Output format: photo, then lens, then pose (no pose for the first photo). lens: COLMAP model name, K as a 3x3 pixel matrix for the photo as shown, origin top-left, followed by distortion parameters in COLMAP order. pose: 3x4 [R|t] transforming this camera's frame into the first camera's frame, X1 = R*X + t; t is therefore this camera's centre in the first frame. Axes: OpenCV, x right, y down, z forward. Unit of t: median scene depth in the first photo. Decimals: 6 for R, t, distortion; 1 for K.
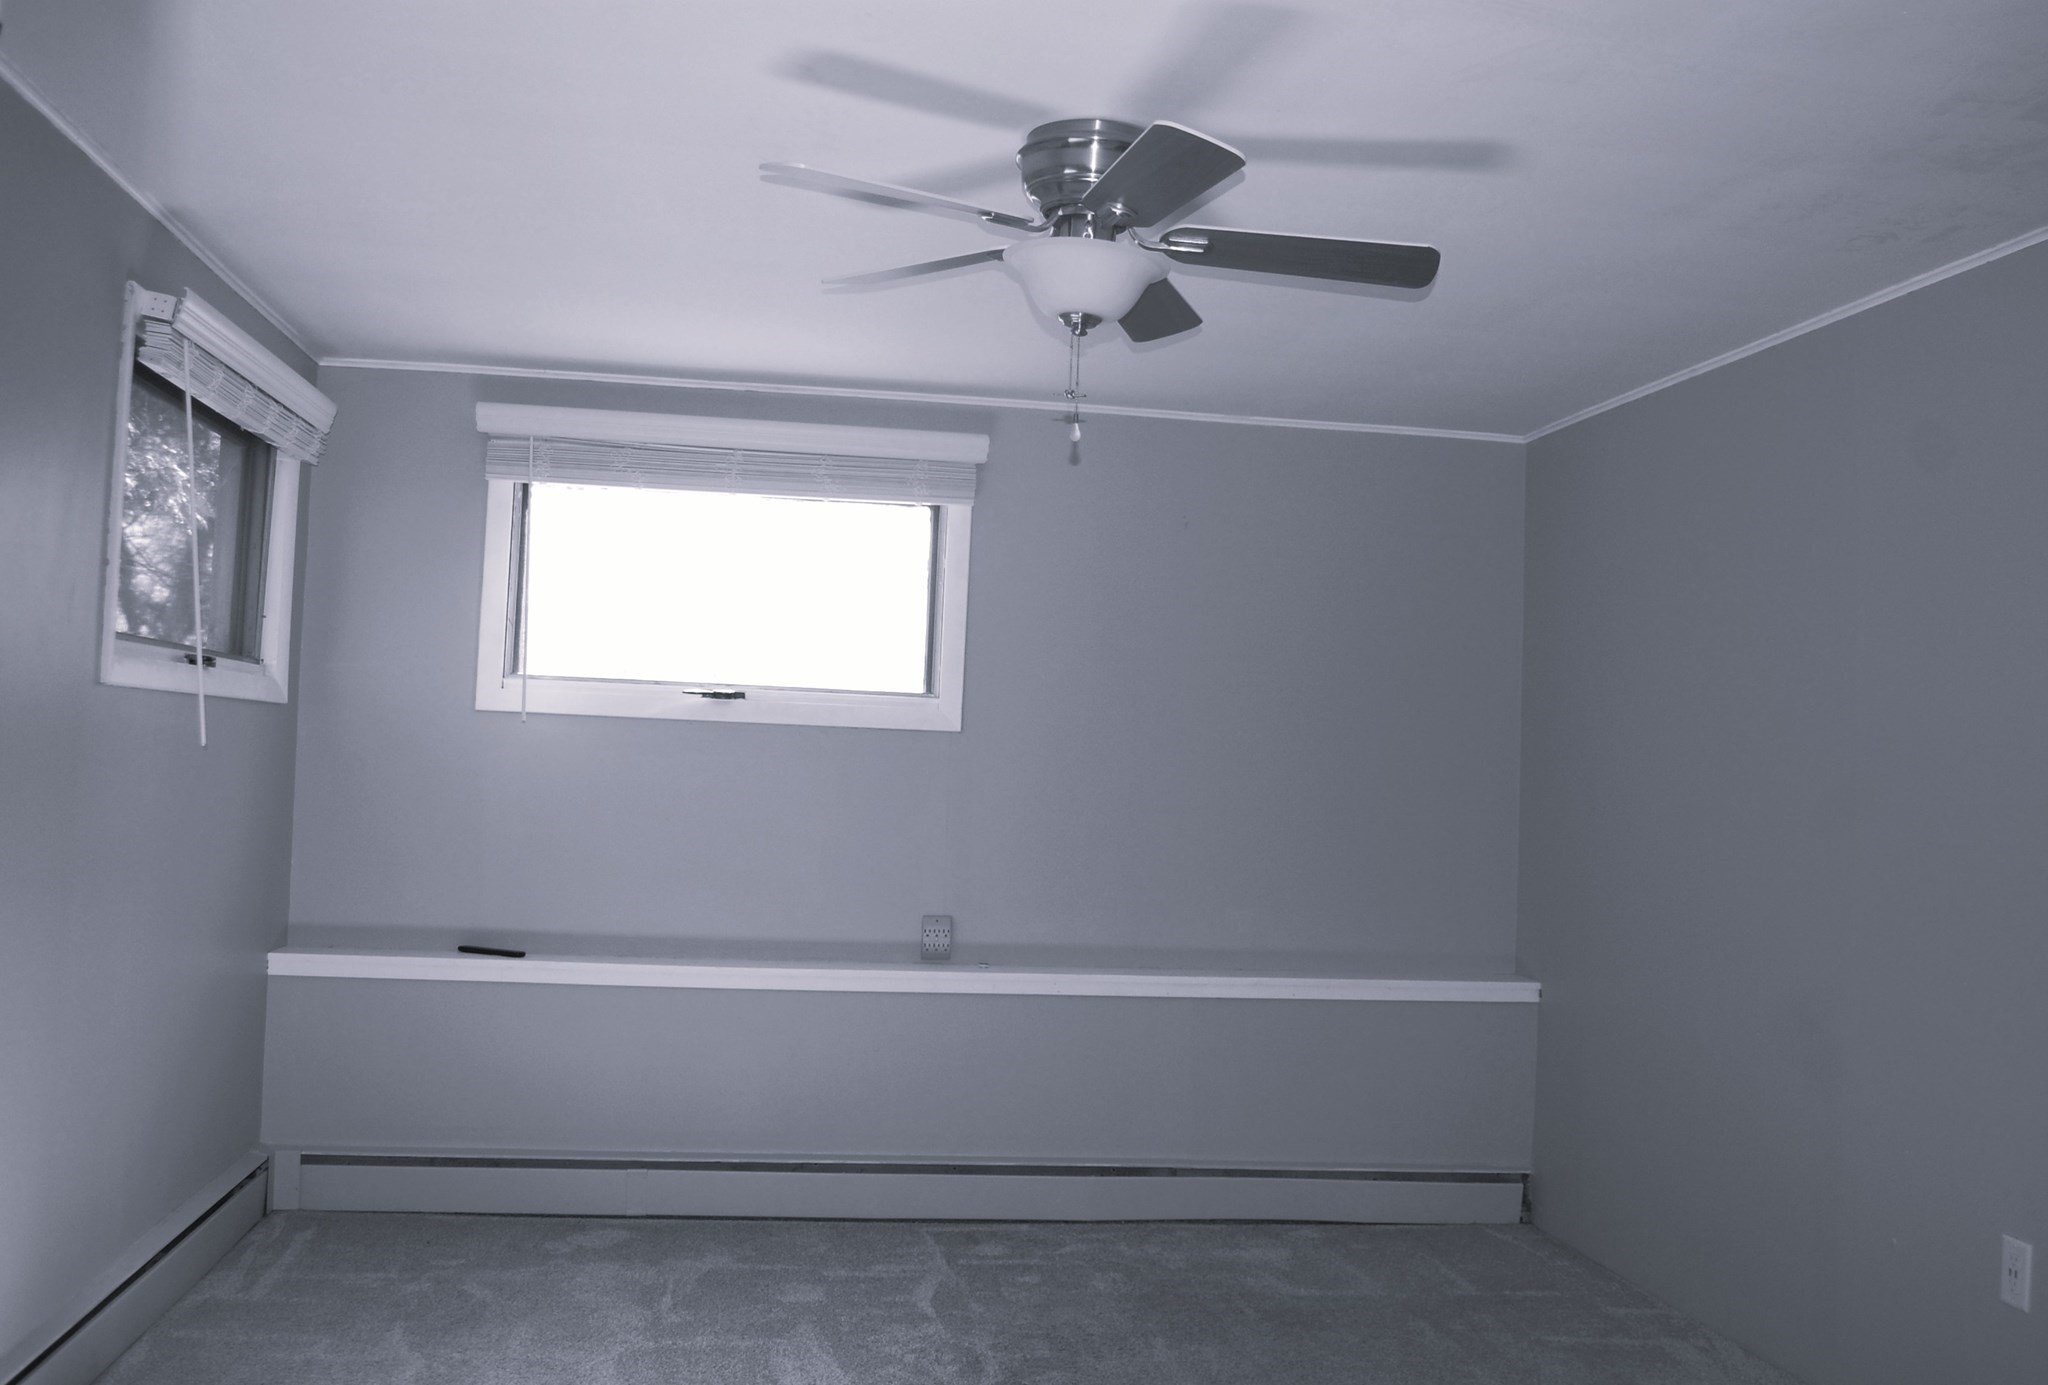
lens RADIAL K [[1833.5, 0, 1025.2], [0, 1833.5, 688.3], [0, 0, 1]] dist [-0.047749, -0.001332]
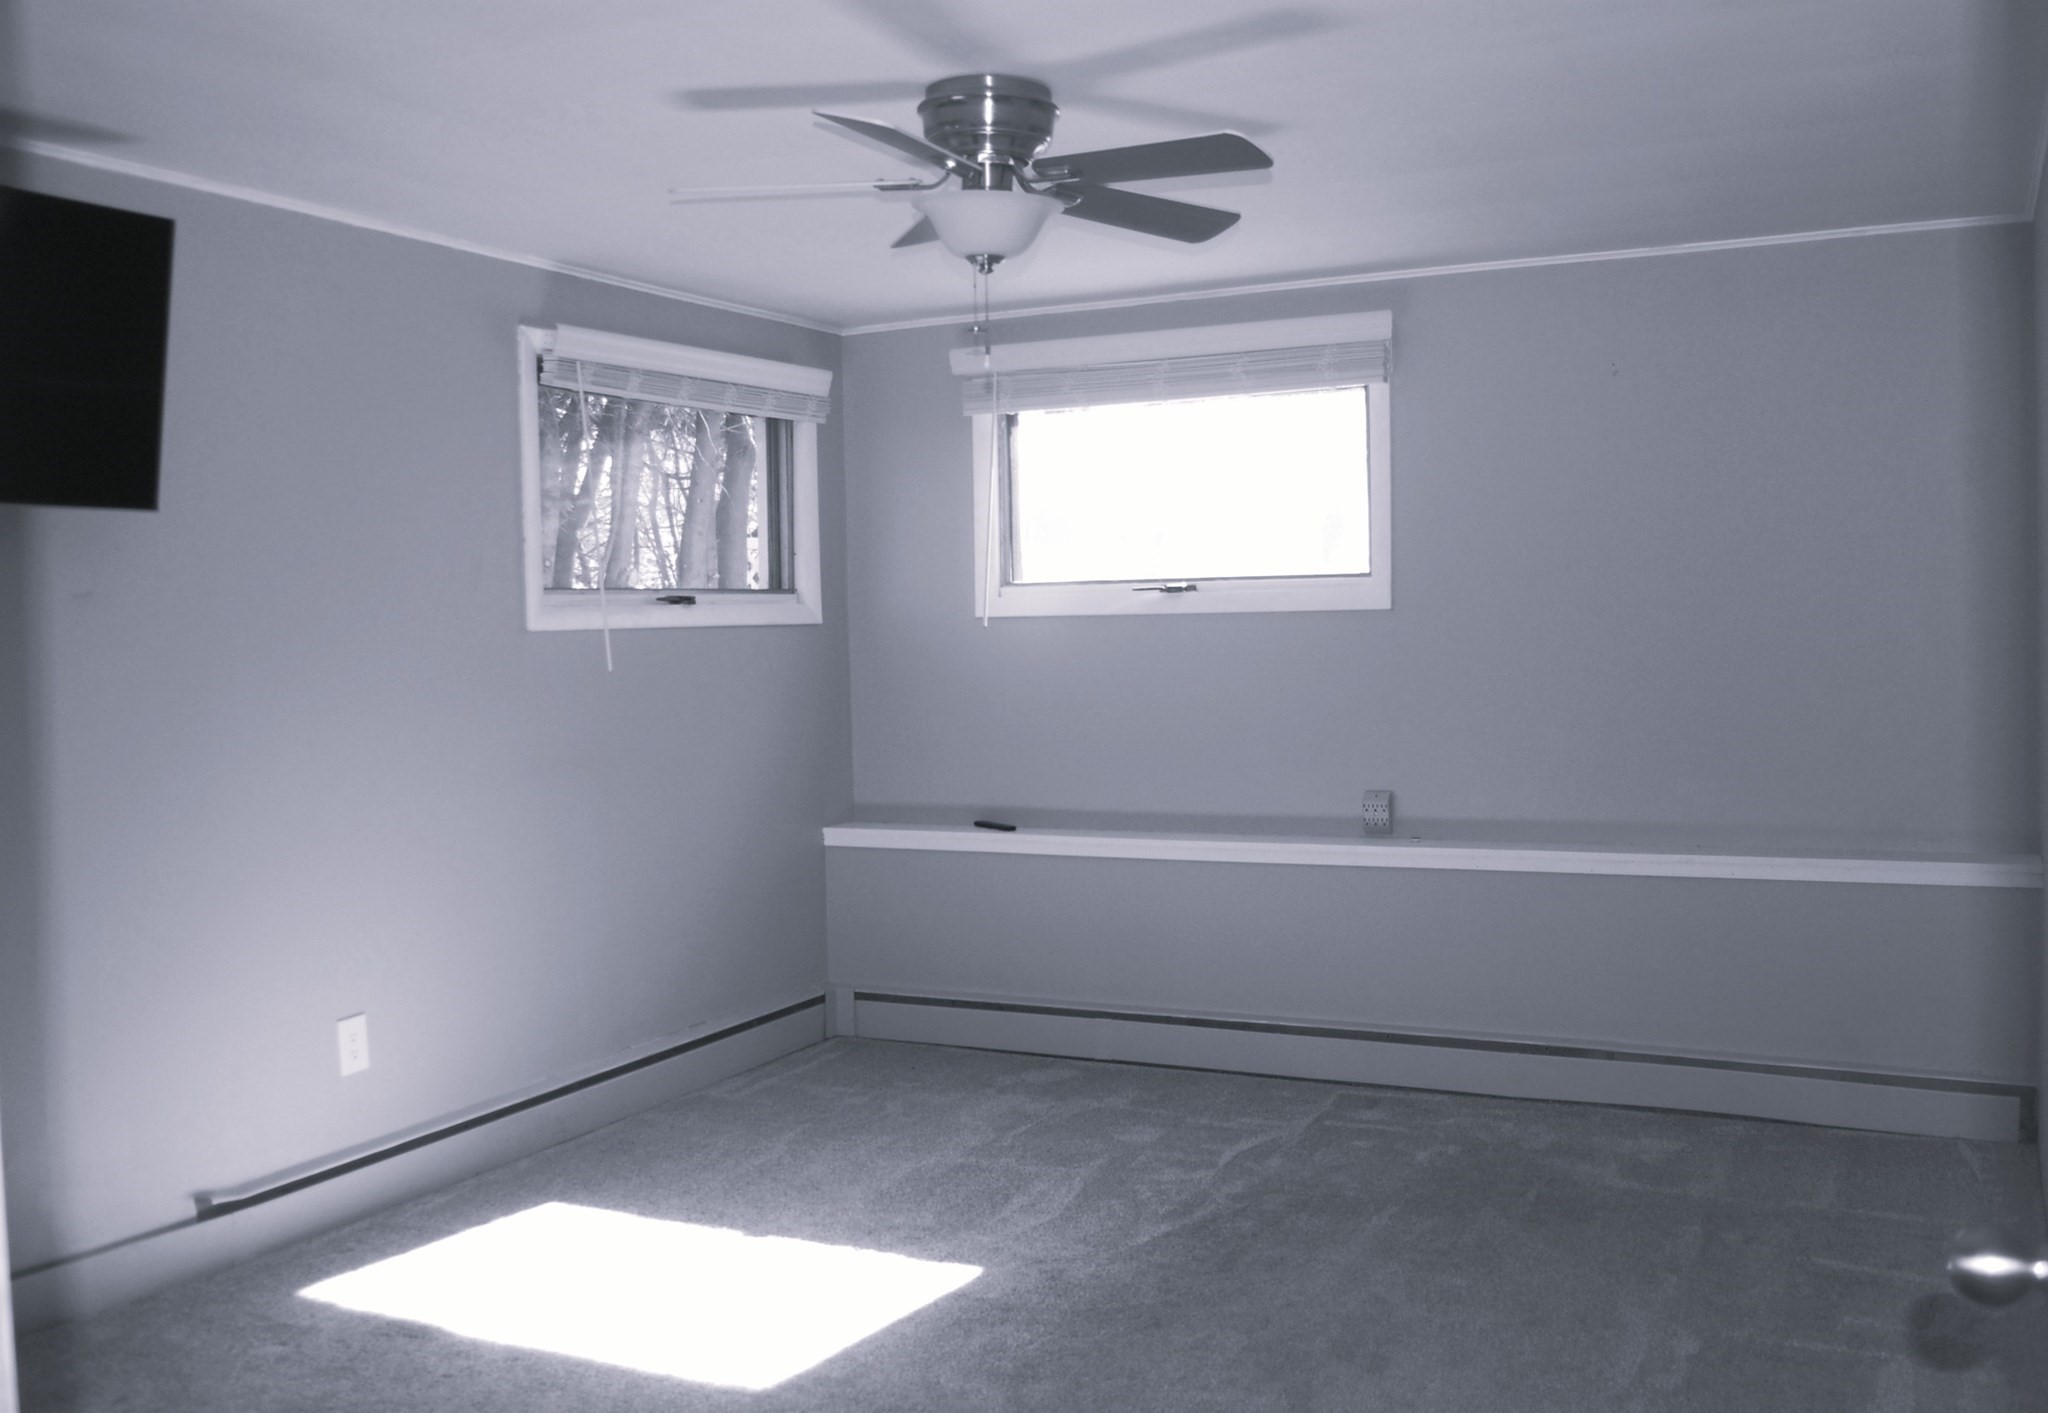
lens RADIAL K [[1940.8, 0, 1029.8], [0, 1940.8, 690.1], [0, 0, 1]] dist [-0.024273, 0.000000]
pose [[0.820008, -0.038510, -0.571056, 0.419397], [0.076373, 0.996174, 0.042489, 0.007848], [0.567234, -0.078454, 0.819811, 0.011702]]
